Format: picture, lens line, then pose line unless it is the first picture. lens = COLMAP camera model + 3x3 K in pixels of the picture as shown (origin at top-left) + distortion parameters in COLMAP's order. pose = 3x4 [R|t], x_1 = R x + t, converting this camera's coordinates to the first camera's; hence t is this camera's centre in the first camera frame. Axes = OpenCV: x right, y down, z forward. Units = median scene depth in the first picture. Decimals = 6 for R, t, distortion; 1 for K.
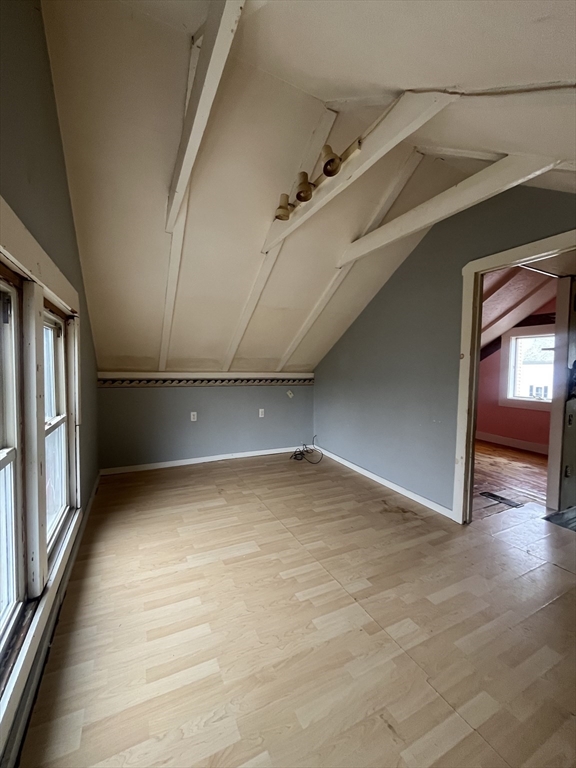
lens RADIAL K [[310.5, 0, 288.2], [0, 310.5, 381.9], [0, 0, 1]] dist [0.000332, 0.000045]
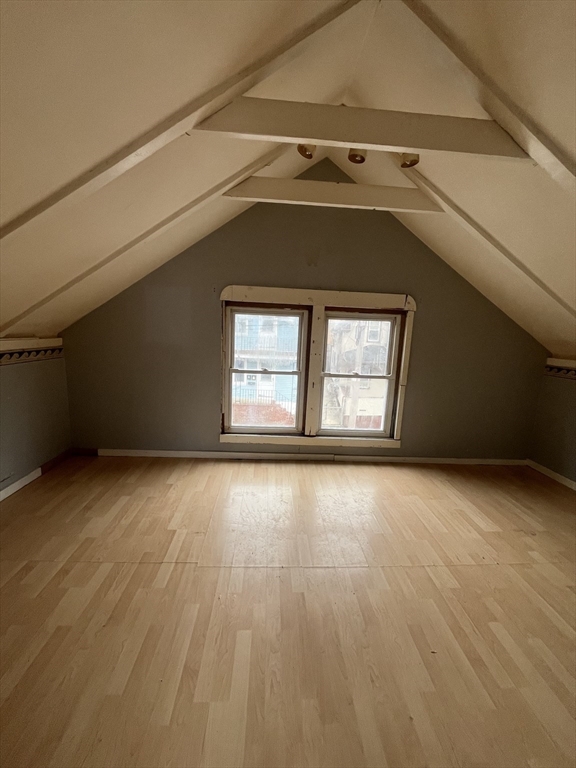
lens RADIAL K [[310.5, 0, 290.0], [0, 310.5, 382.1], [0, 0, 1]] dist [0.000332, 0.000045]
pose [[-0.395451, 0.121362, -0.910434, 0.670711], [-0.092267, 0.980969, 0.170841, -0.059858], [0.913841, 0.151562, -0.376727, 0.817532]]
